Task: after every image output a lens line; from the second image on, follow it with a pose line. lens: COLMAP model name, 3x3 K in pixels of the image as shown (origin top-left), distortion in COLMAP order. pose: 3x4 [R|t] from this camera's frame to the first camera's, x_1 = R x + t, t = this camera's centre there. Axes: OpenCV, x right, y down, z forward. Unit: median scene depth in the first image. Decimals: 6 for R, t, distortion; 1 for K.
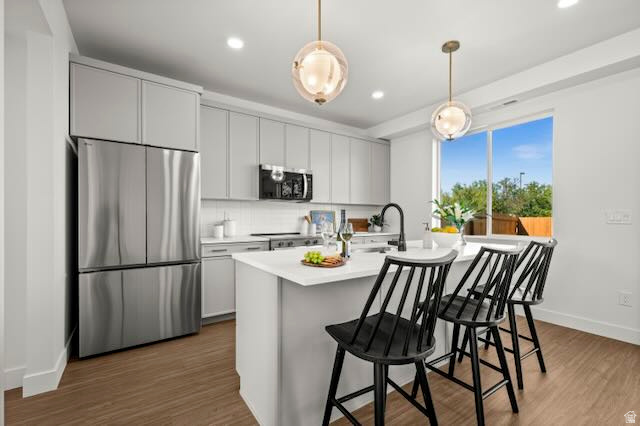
lens RADIAL K [[268.7, 0, 317.0], [0, 268.7, 215.7], [0, 0, 1]] dist [-0.001808, -0.000899]
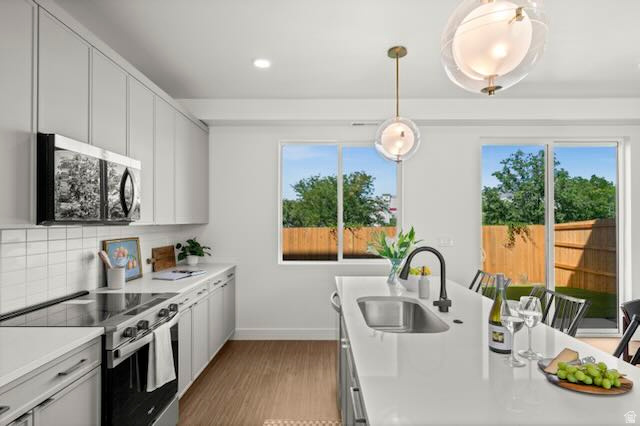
lens RADIAL K [[334.5, 0, 320.3], [0, 334.5, 216.9], [0, 0, 1]] dist [0.001436, 0.000242]
pose [[0.564082, 0.008159, 0.825679, -0.355099], [-0.003684, 0.999966, -0.007365, -0.068105], [-0.825711, 0.001112, 0.564092, 0.415630]]
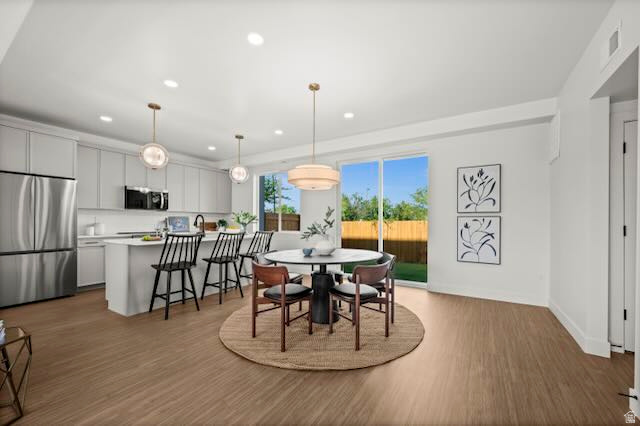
lens RADIAL K [[259.1, 0, 322.0], [0, 259.1, 219.0], [0, 0, 1]] dist [-0.004007, -0.000117]
pose [[0.916031, 0.003773, 0.401089, 0.212326], [-0.001660, 0.999983, -0.005615, 0.001625], [-0.401103, 0.004477, 0.916022, -0.752361]]
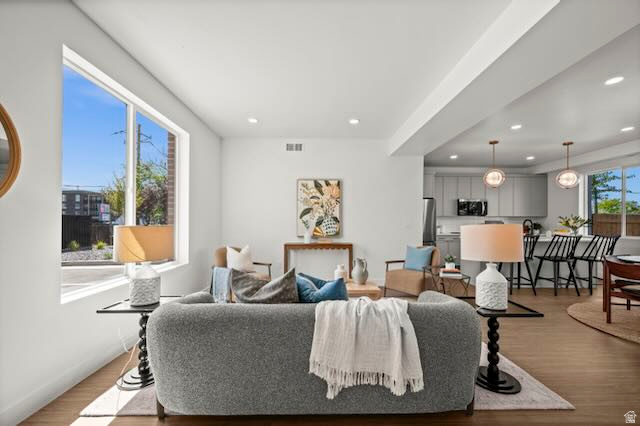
lens RADIAL K [[259.1, 0, 316.9], [0, 259.1, 223.6], [0, 0, 1]] dist [-0.004007, -0.000117]
pose [[0.836544, 0.003556, -0.547889, -0.026164], [0.000796, 0.999970, 0.007705, -0.014582], [0.547899, -0.006881, 0.836516, -1.288153]]
